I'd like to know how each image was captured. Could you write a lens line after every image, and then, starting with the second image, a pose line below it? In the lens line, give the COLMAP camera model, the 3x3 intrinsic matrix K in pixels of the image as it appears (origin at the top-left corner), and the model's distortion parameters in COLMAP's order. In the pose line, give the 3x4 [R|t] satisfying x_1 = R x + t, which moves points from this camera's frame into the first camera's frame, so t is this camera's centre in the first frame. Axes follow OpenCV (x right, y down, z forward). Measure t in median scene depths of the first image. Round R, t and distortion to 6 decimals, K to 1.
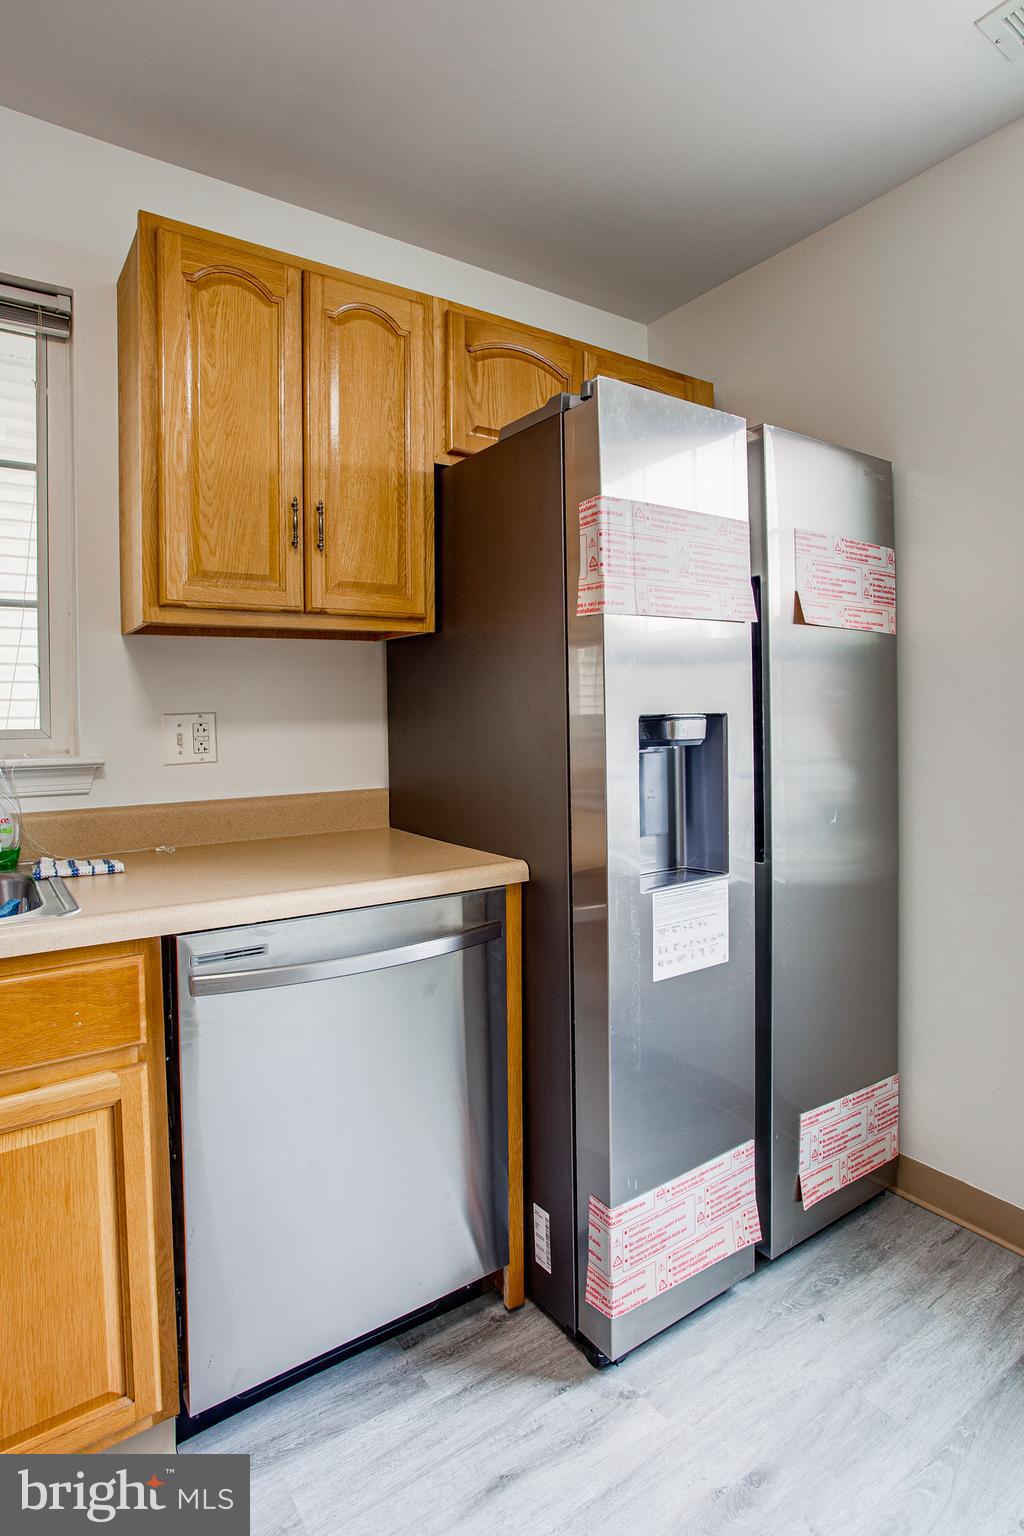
lens RADIAL K [[810.3, 0, 510.7], [0, 810.3, 725.6], [0, 0, 1]] dist [-0.059510, 0.025207]
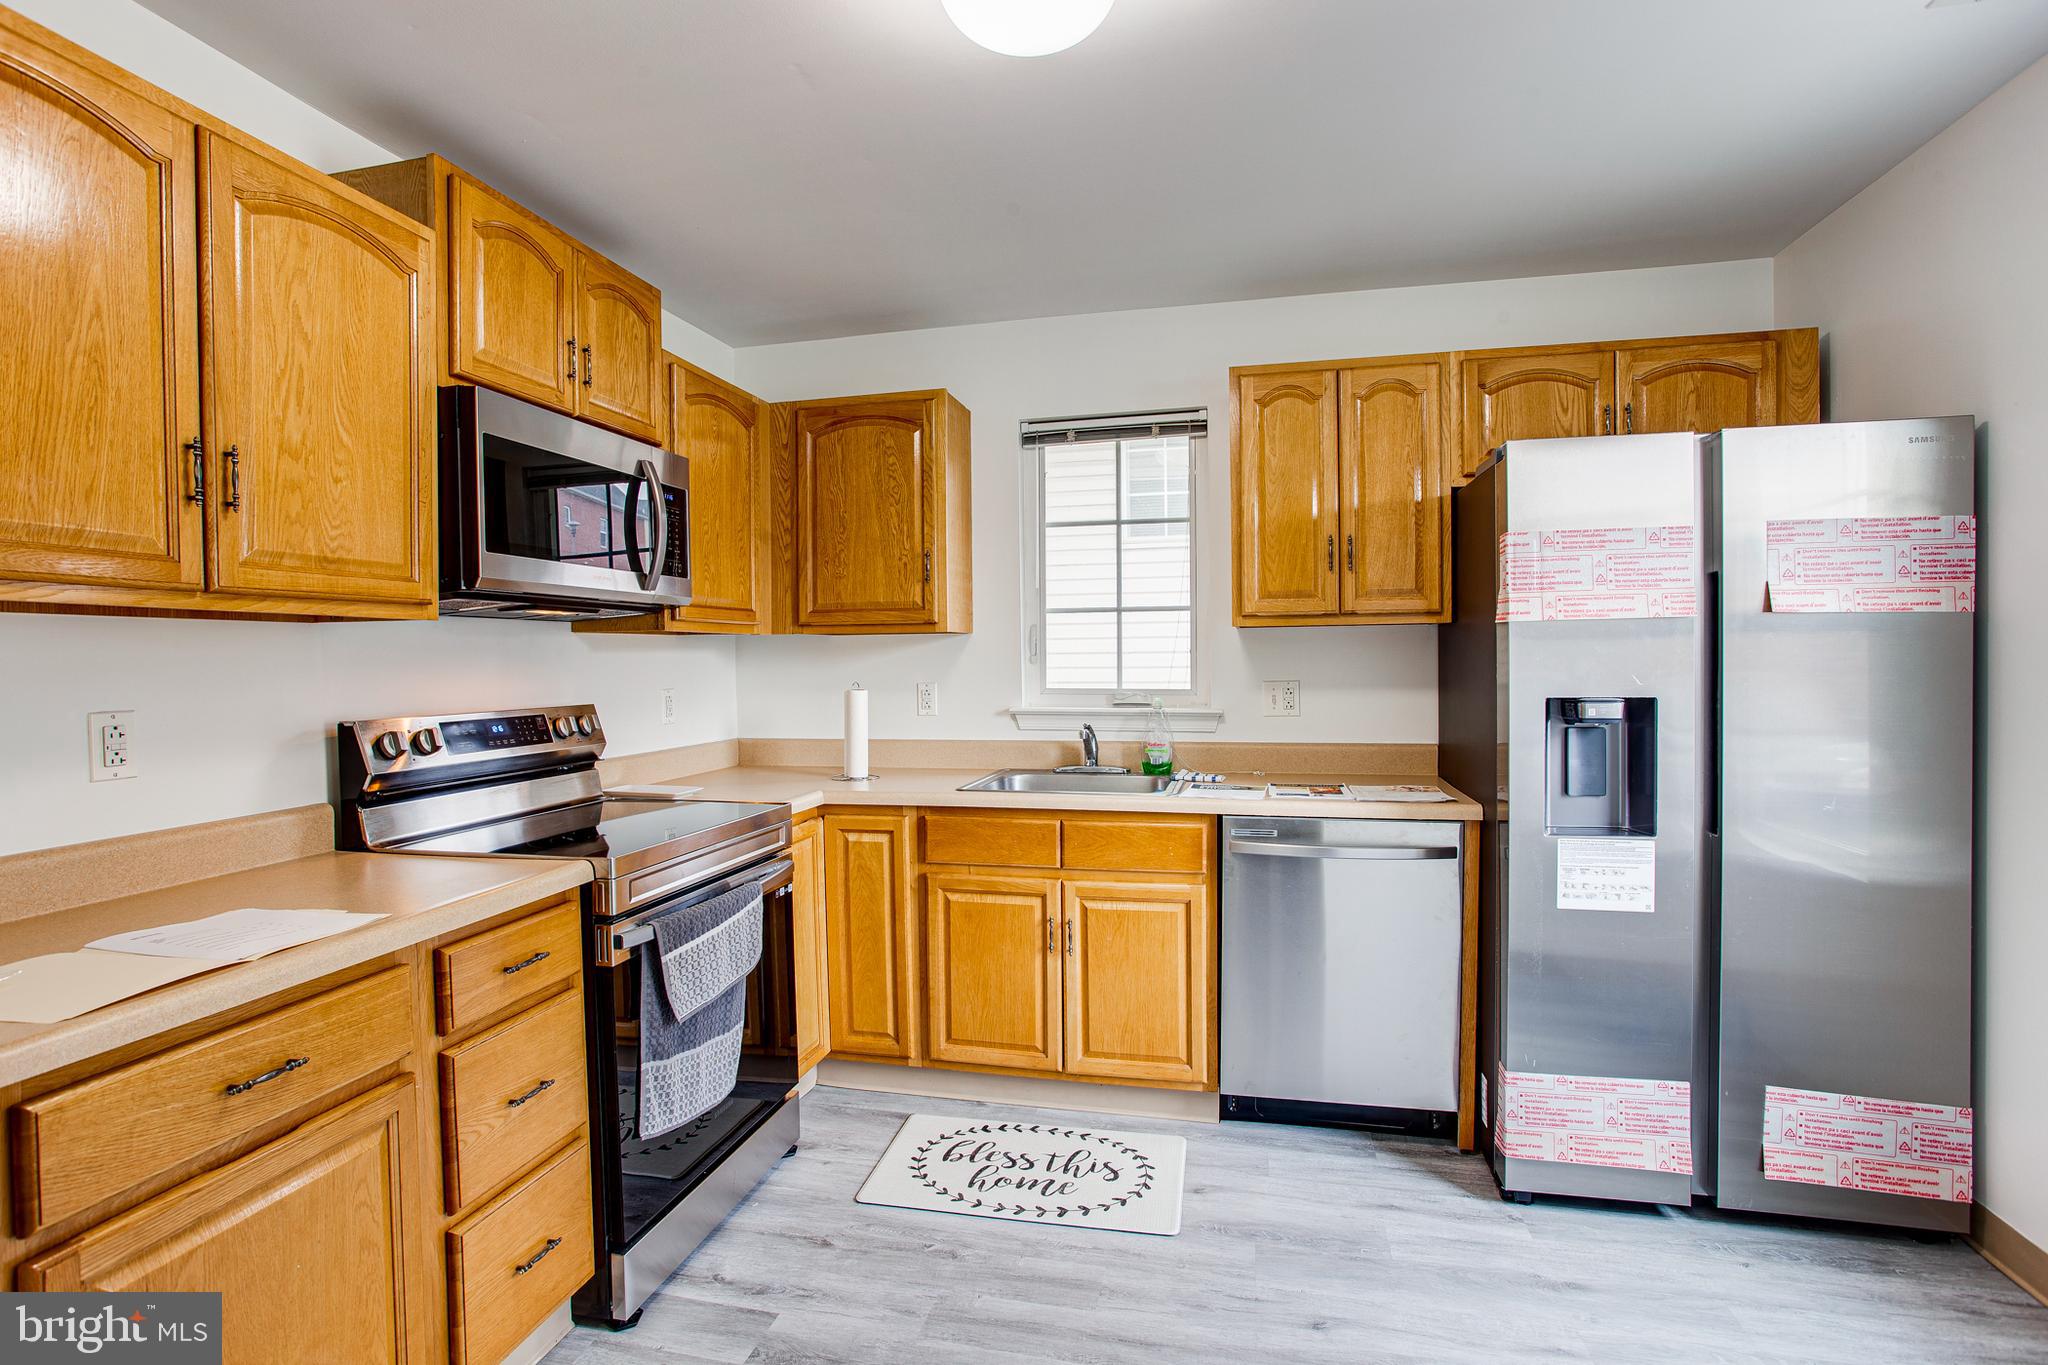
lens RADIAL K [[990.0, 0, 1012.1], [0, 990.0, 689.8], [0, 0, 1]] dist [-0.059889, 0.031308]
pose [[0.664394, 0.032802, -0.746662, 0.671249], [-0.009218, 0.999320, 0.035699, -0.065197], [0.747326, -0.016836, 0.664245, -0.592472]]
